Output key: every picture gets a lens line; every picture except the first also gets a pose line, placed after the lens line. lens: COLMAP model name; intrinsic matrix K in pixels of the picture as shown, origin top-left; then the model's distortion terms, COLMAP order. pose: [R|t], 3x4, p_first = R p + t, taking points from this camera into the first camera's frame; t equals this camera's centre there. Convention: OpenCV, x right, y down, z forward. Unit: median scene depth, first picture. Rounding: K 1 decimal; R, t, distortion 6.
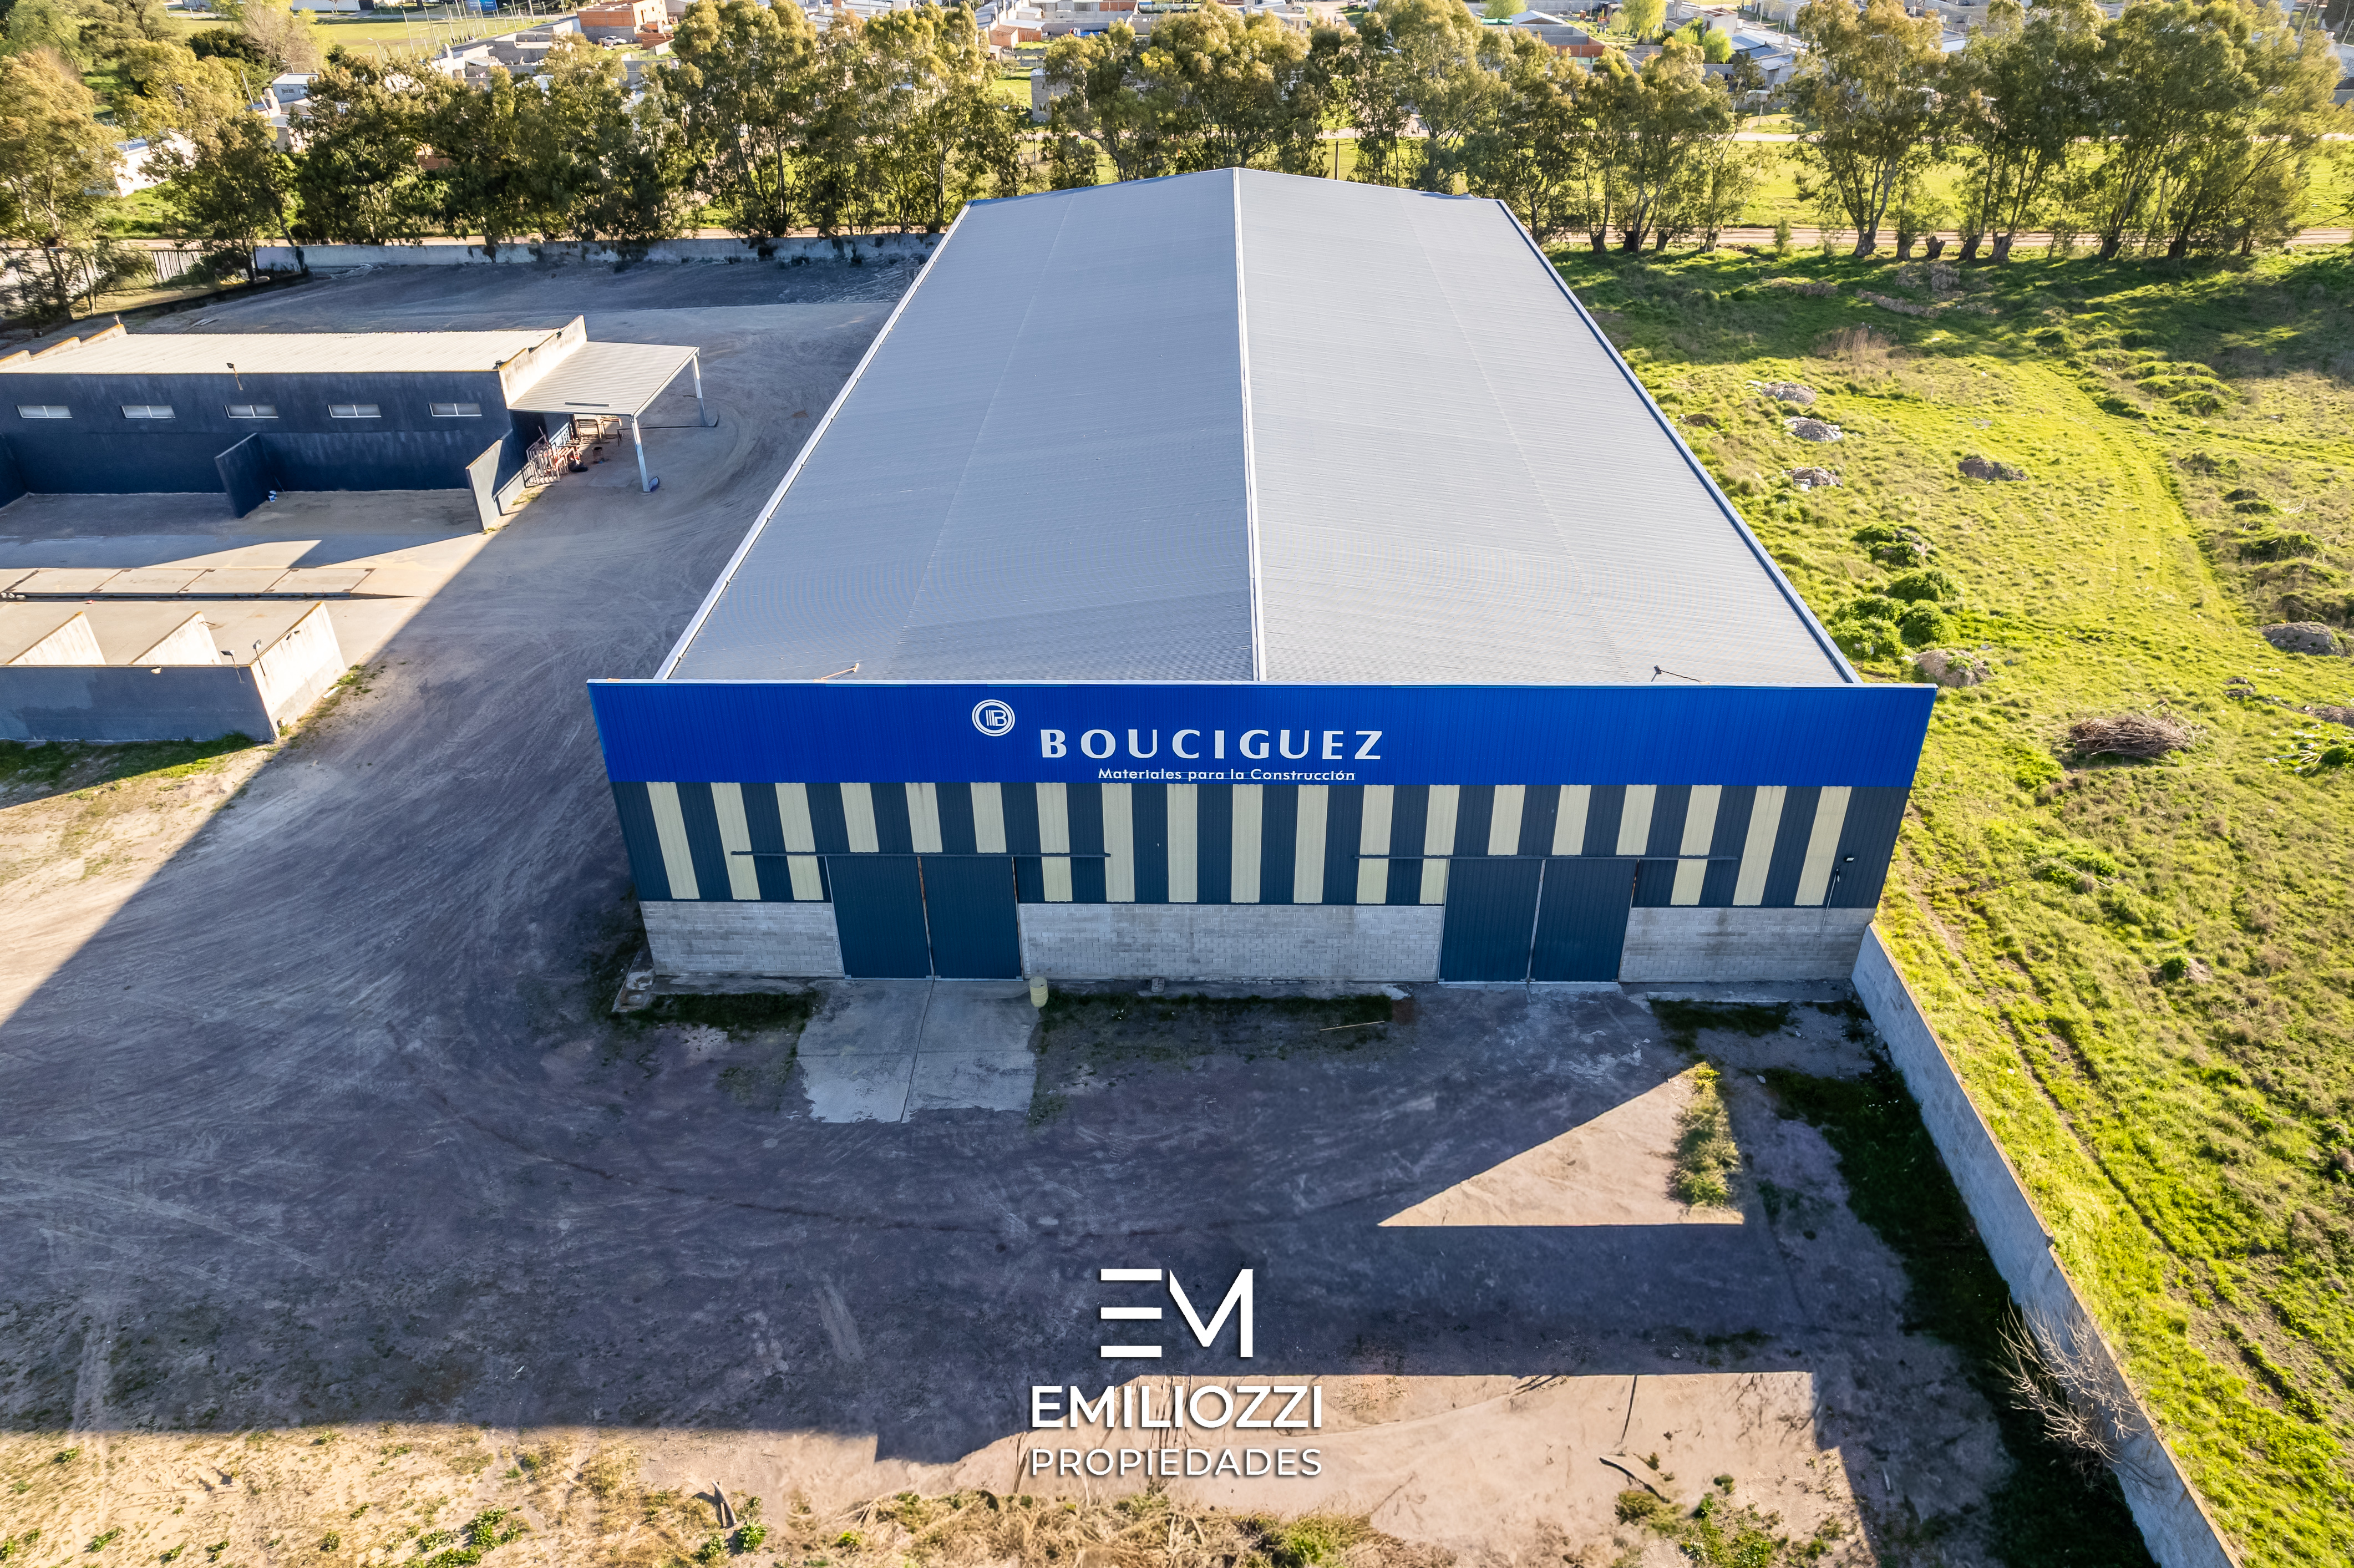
lens RADIAL K [[1515.5, 0, 1196.4], [0, 1515.5, 779.6], [0, 0, 1]] dist [-0.067107, 0.056571]
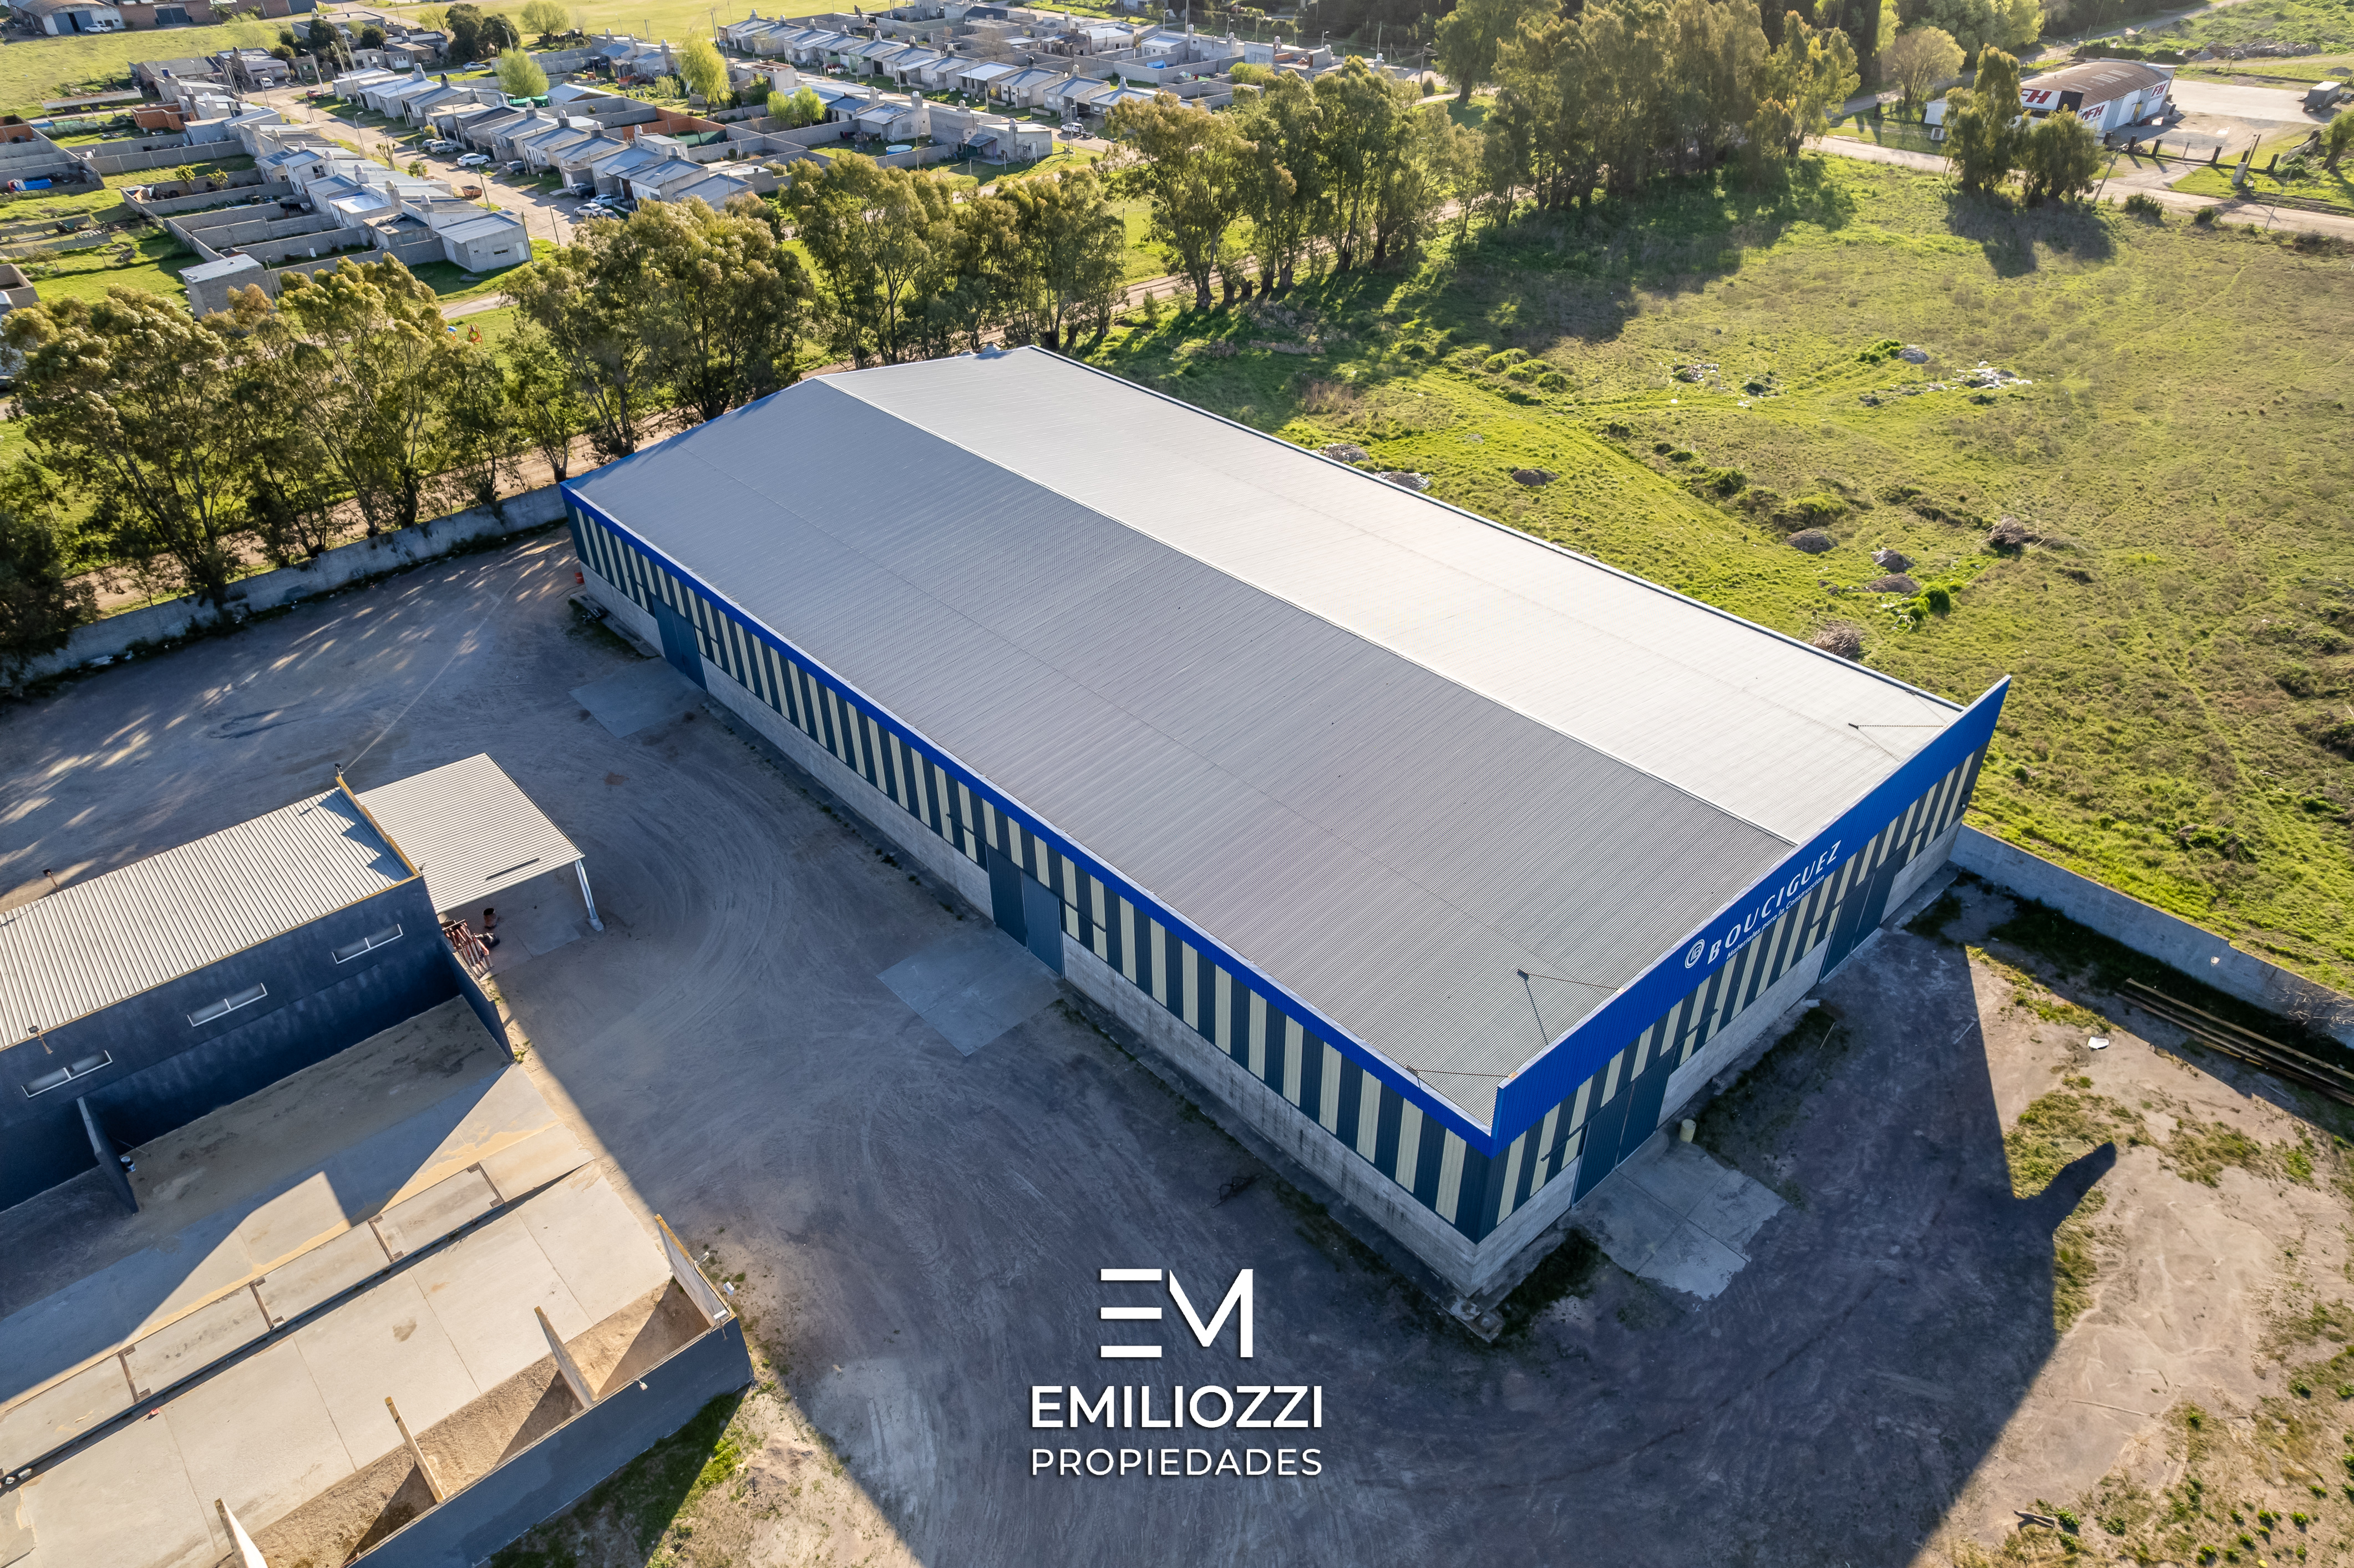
lens RADIAL K [[1515.5, 0, 1196.4], [0, 1515.5, 779.6], [0, 0, 1]] dist [-0.067107, 0.056571]
pose [[0.728257, -0.389966, 0.563532, -0.638726], [0.374480, 0.915131, 0.149331, -0.305321], [-0.573940, 0.102280, 0.812485, 0.096234]]
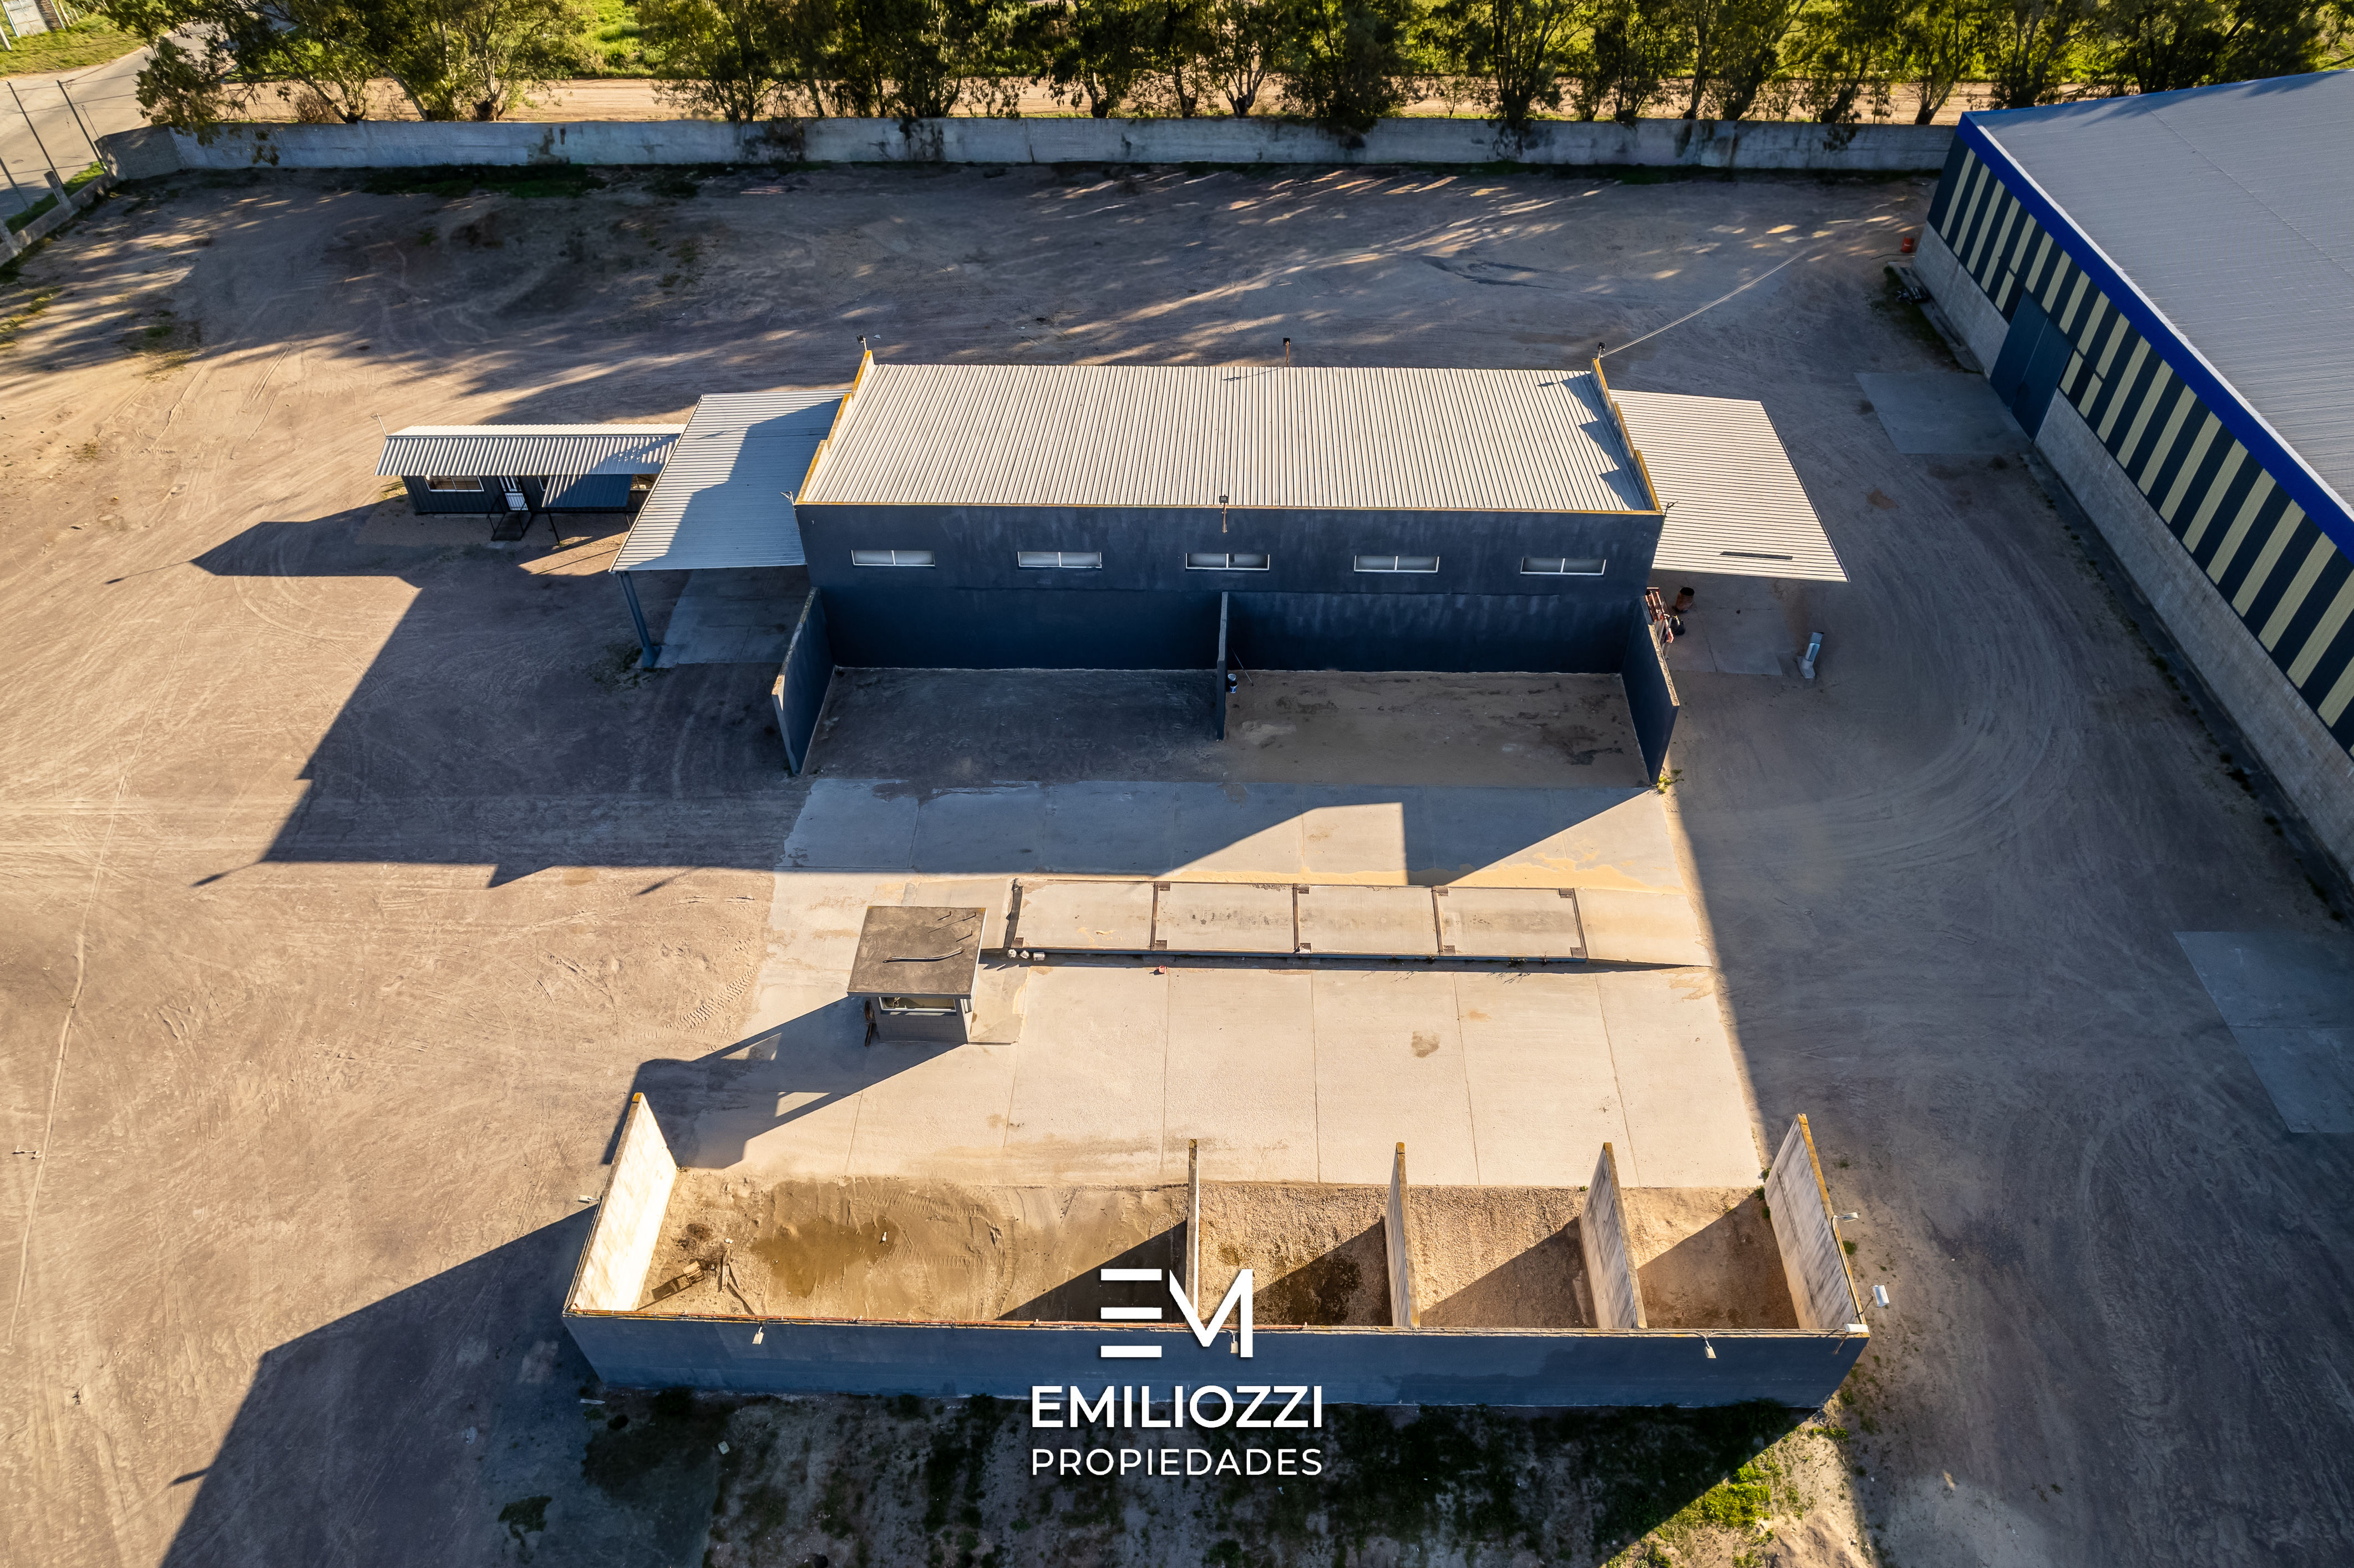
lens RADIAL K [[1515.5, 0, 1196.4], [0, 1515.5, 779.6], [0, 0, 1]] dist [-0.067107, 0.056571]
pose [[0.999902, 0.010154, -0.009620, -0.697726], [-0.008180, 0.982392, 0.186653, -0.300386], [0.011346, -0.186556, 0.982379, 0.390650]]
